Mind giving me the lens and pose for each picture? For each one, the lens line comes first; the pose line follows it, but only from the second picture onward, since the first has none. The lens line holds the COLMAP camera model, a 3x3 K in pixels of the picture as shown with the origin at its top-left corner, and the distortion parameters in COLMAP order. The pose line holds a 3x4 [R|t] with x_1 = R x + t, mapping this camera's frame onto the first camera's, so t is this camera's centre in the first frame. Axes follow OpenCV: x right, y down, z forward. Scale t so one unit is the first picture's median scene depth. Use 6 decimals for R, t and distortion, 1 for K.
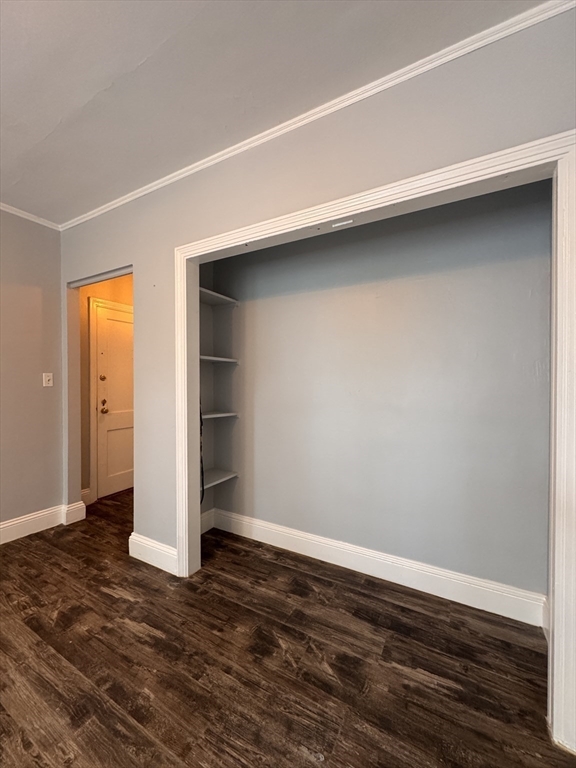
lens RADIAL K [[307.3, 0, 288.9], [0, 307.3, 383.0], [0, 0, 1]] dist [-0.002279, 0.000688]
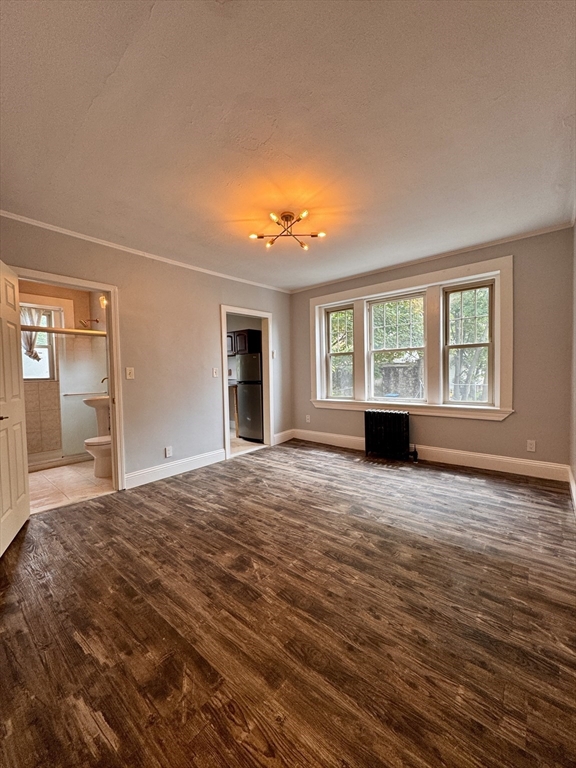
lens RADIAL K [[307.3, 0, 287.7], [0, 307.3, 383.0], [0, 0, 1]] dist [-0.002279, 0.000688]
pose [[-0.980603, 0.012226, 0.195623, -1.303648], [0.020388, 0.999001, 0.039763, 0.031459], [-0.194942, 0.042980, -0.979873, 1.849691]]
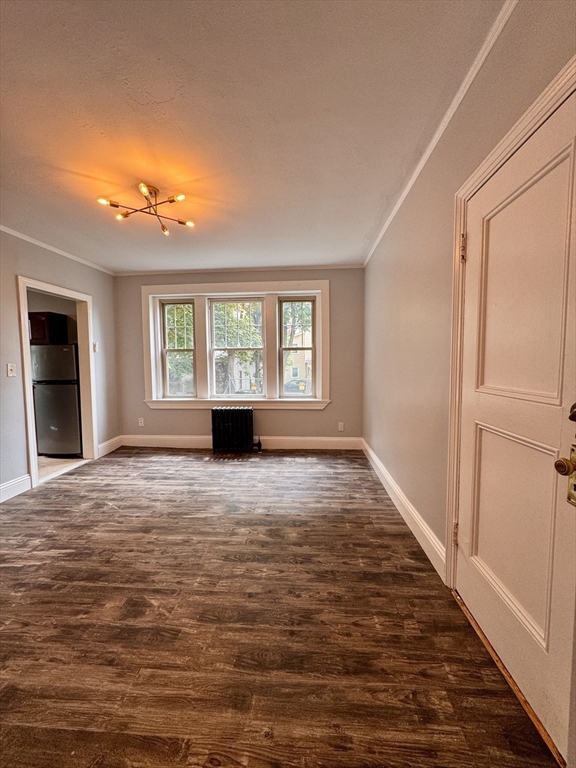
lens RADIAL K [[307.3, 0, 289.8], [0, 307.3, 382.8], [0, 0, 1]] dist [-0.002279, 0.000688]
pose [[-0.907132, 0.031458, -0.419669, -0.904583], [0.004141, 0.997821, 0.065845, -0.008446], [0.420826, 0.057992, -0.905286, 1.797397]]
